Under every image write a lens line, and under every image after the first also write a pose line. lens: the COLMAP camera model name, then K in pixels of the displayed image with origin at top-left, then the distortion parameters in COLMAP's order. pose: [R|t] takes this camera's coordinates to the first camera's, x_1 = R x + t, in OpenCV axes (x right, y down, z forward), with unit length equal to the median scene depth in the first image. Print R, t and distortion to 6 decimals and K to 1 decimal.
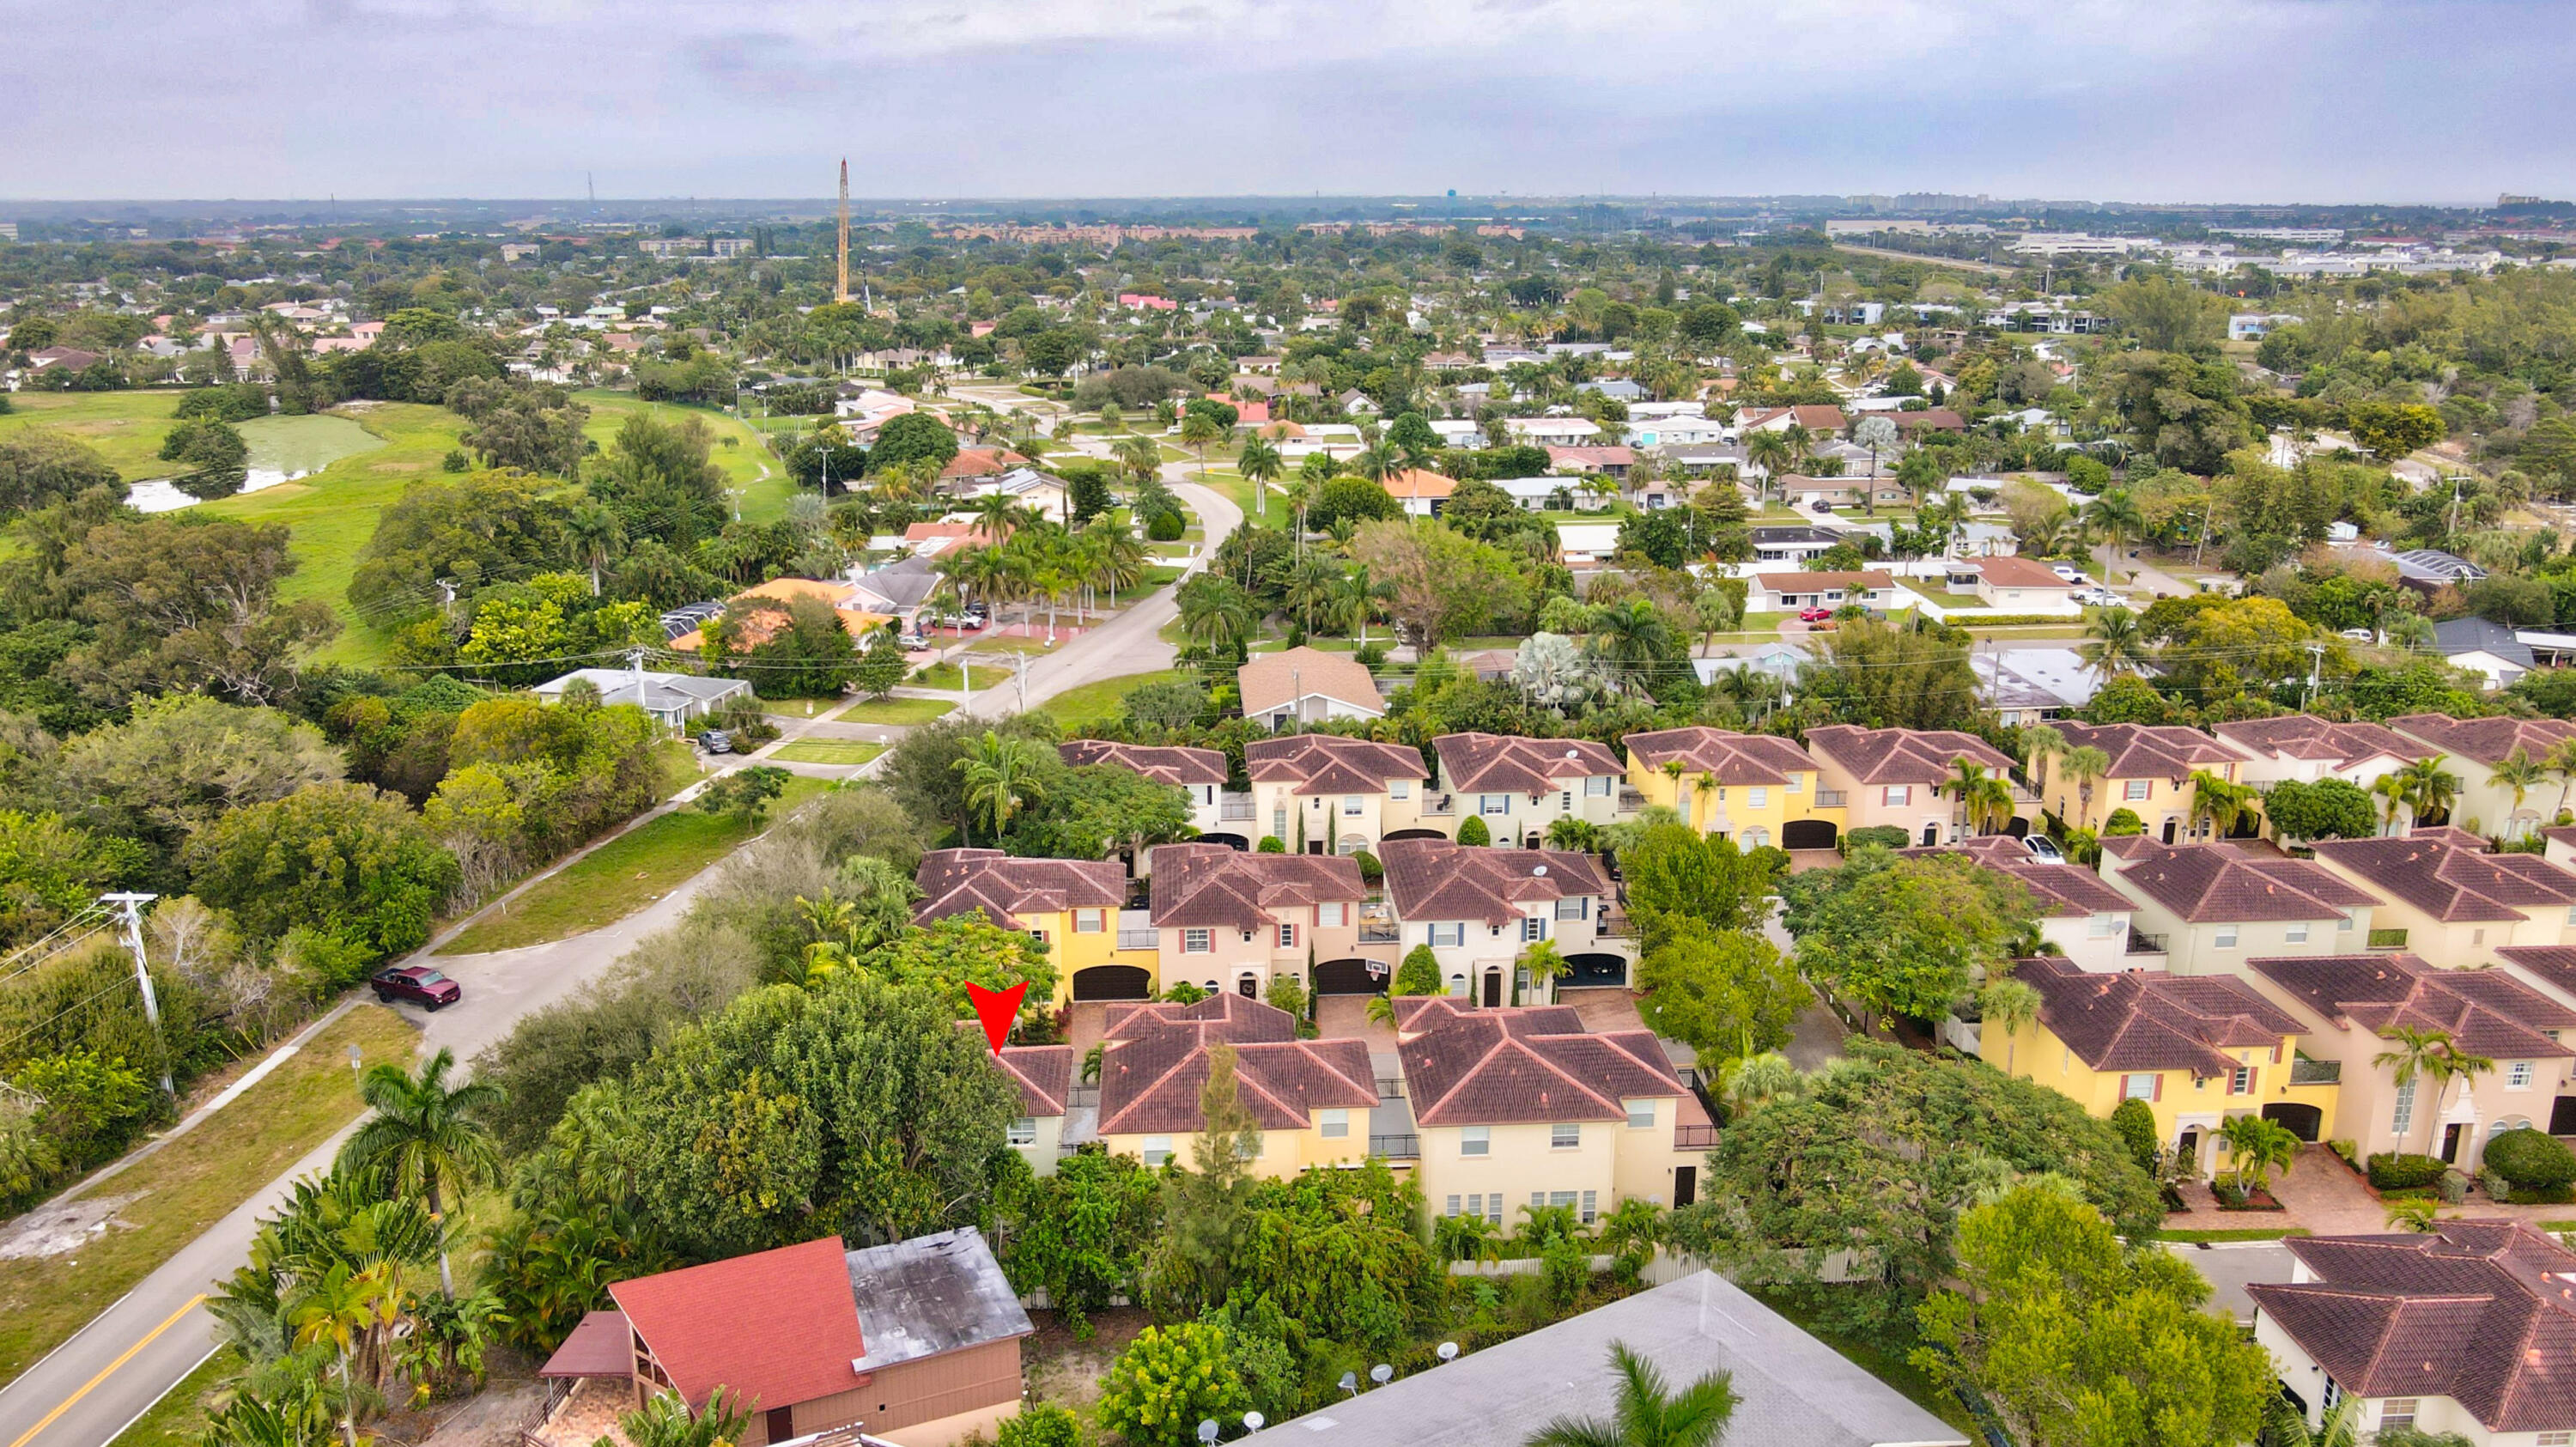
lens RADIAL K [[1948.9, 0, 1285.7], [0, 1948.9, 722.3], [0, 0, 1]] dist [0.001693, 0.007522]
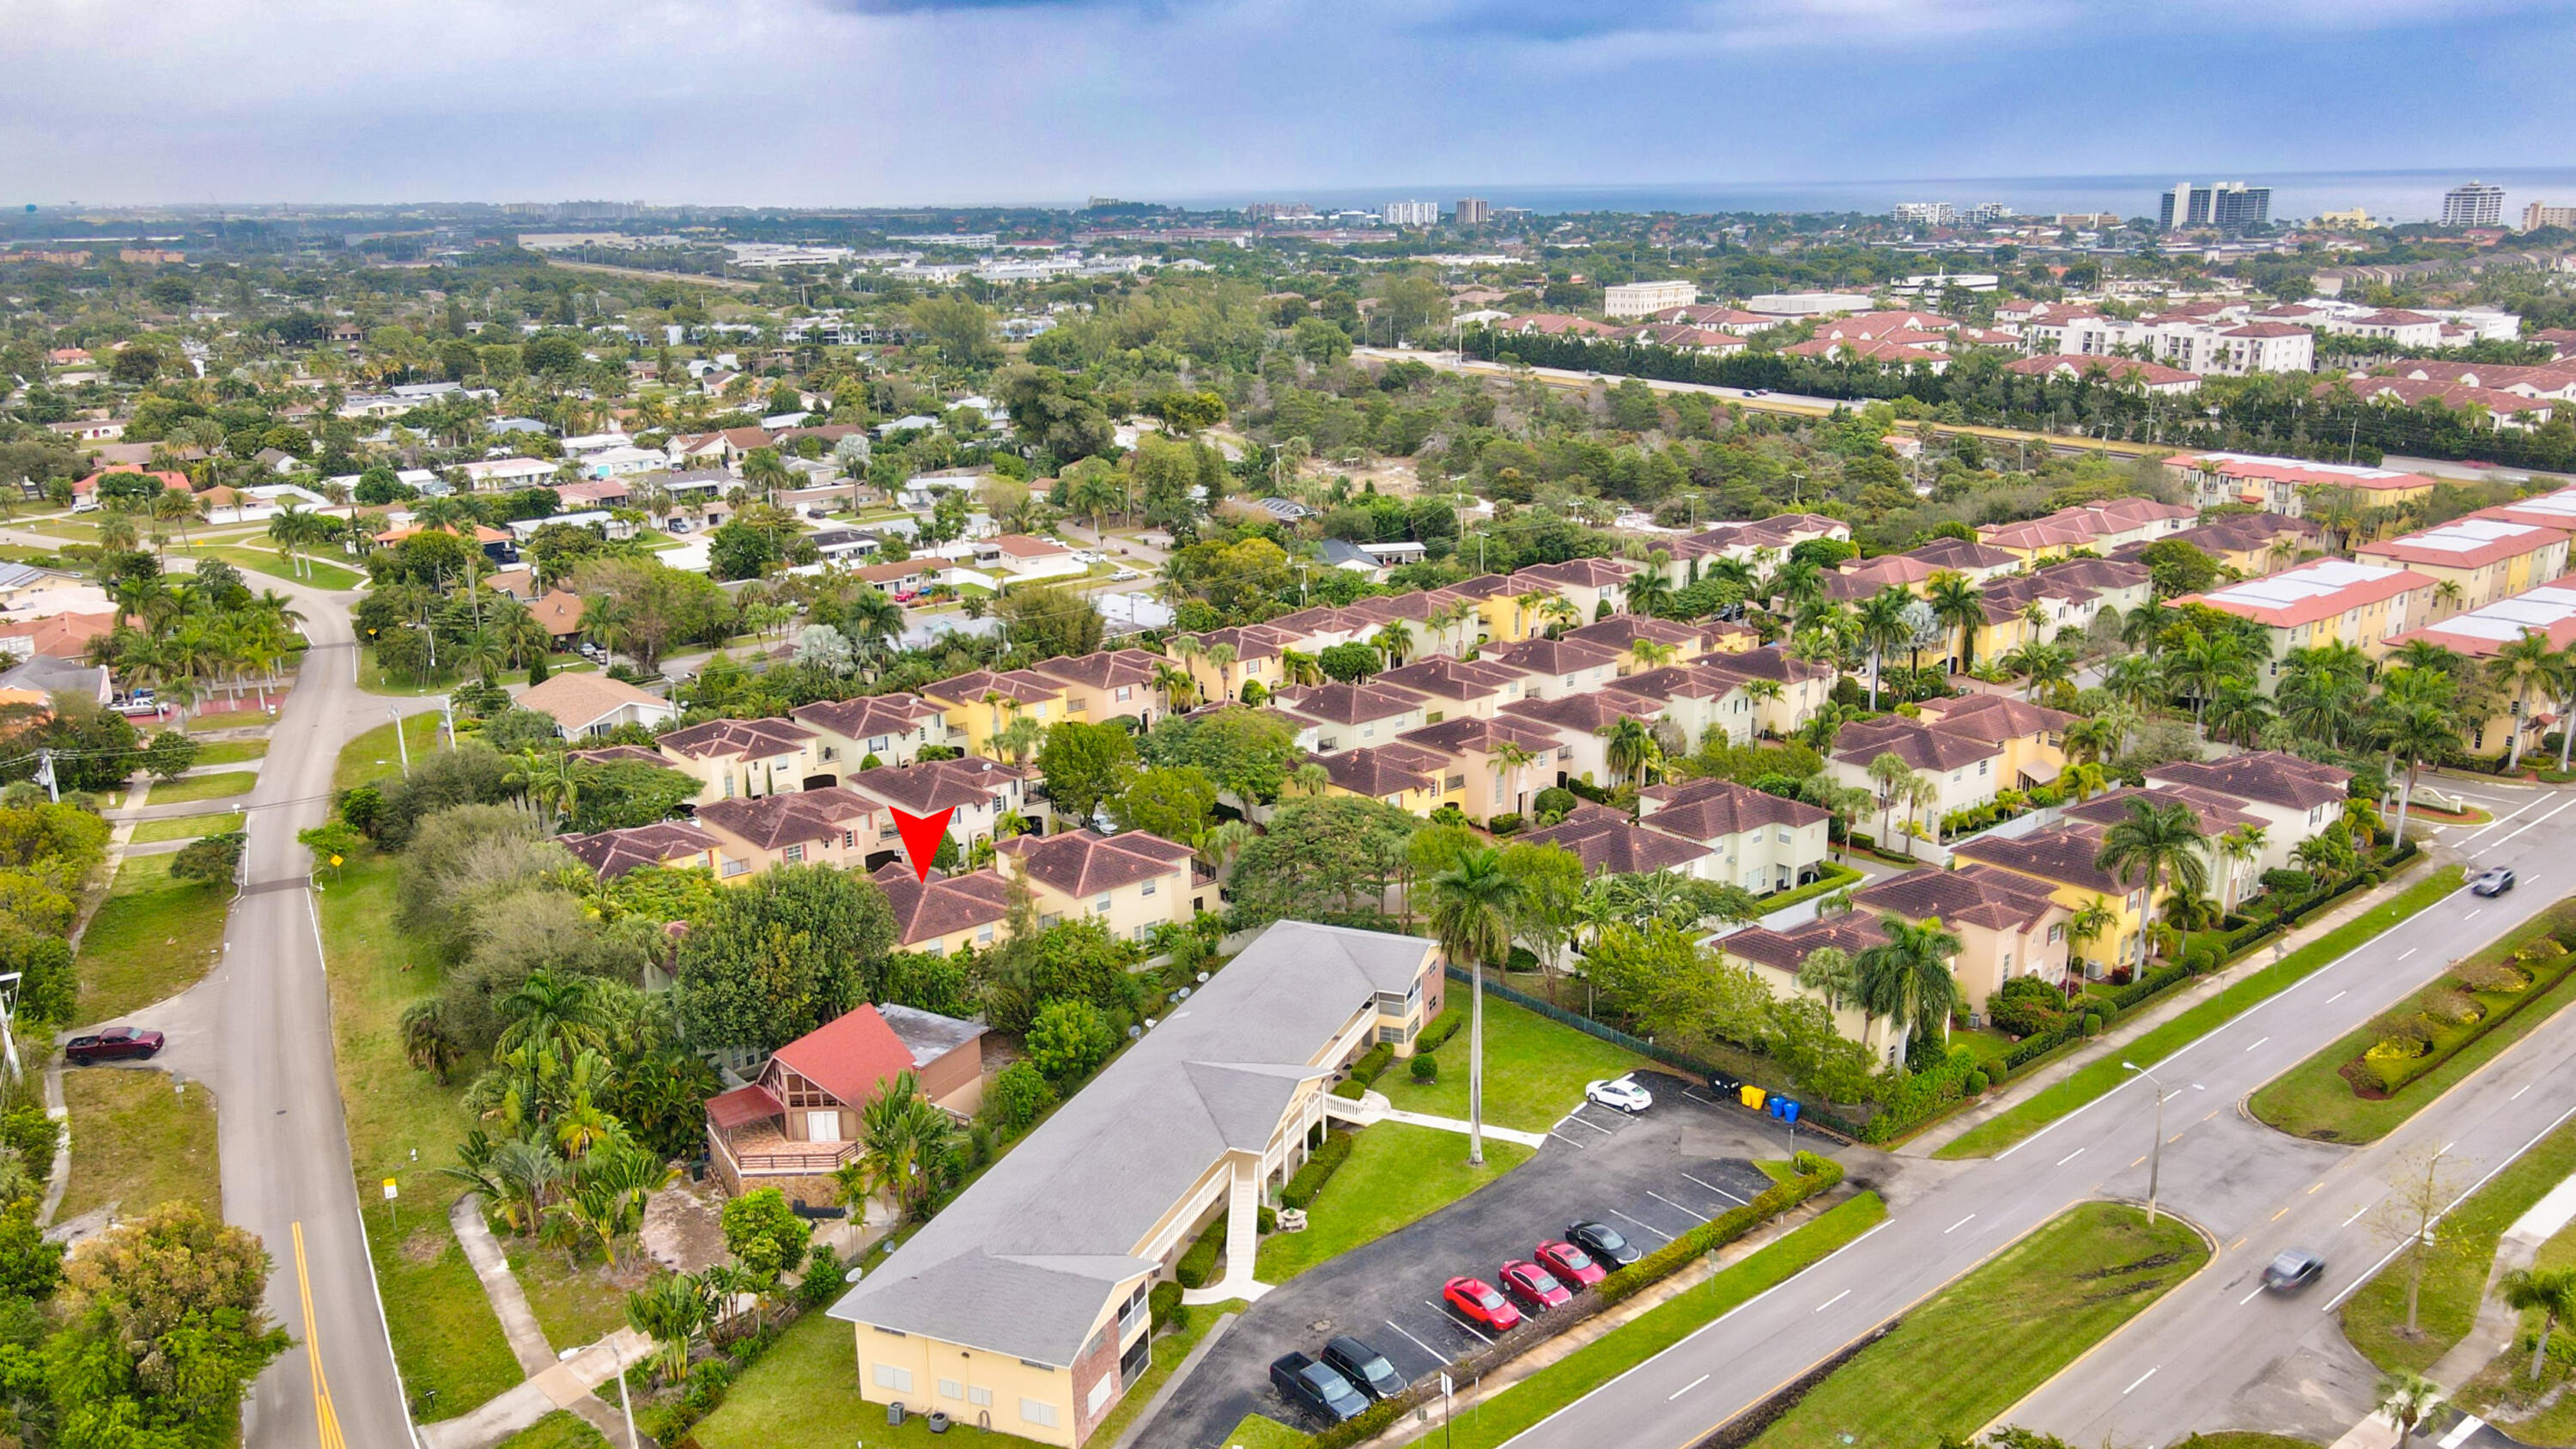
lens RADIAL K [[1949.1, 0, 1286.2], [0, 1949.1, 727.2], [0, 0, 1]] dist [0.001693, 0.007522]
pose [[0.804829, -0.165779, 0.569884, -0.320770], [0.167032, 0.984655, 0.050543, 0.006577], [-0.569518, 0.054510, 0.820170, -0.202134]]
